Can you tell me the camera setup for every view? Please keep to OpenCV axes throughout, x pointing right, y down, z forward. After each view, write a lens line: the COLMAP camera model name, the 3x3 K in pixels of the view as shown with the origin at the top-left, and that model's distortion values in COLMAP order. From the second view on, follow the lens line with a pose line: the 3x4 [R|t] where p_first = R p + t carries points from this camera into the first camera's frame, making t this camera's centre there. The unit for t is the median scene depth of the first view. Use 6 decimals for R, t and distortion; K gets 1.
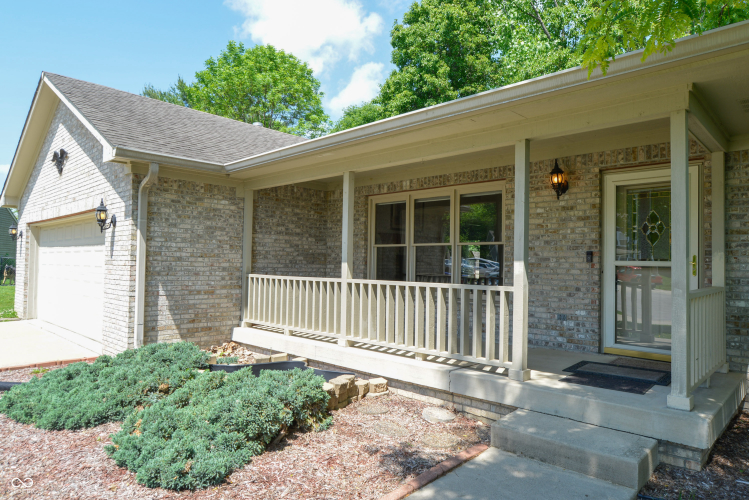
lens RADIAL K [[492.9, 0, 381.1], [0, 492.9, 252.7], [0, 0, 1]] dist [-0.030161, 0.026633]
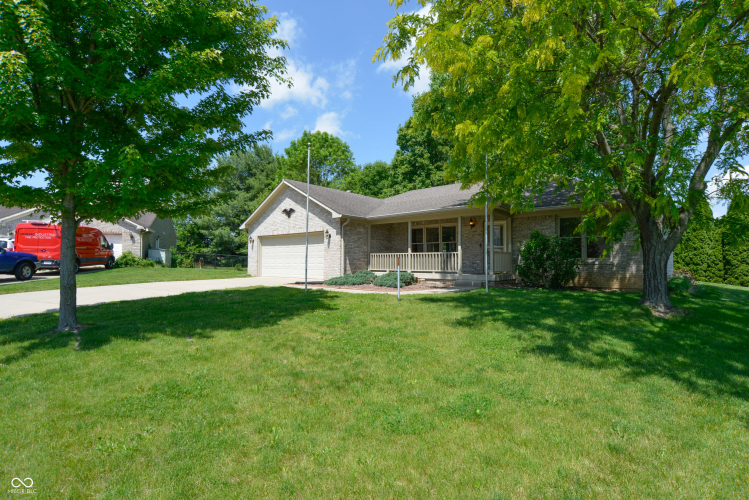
lens RADIAL K [[370.8, 0, 381.3], [0, 370.8, 254.5], [0, 0, 1]] dist [-0.025776, 0.016402]
pose [[0.999310, -0.011073, 0.035458, -0.254362], [0.010905, 0.999928, 0.004940, 0.034668], [-0.035510, -0.004550, 0.999359, -1.090406]]
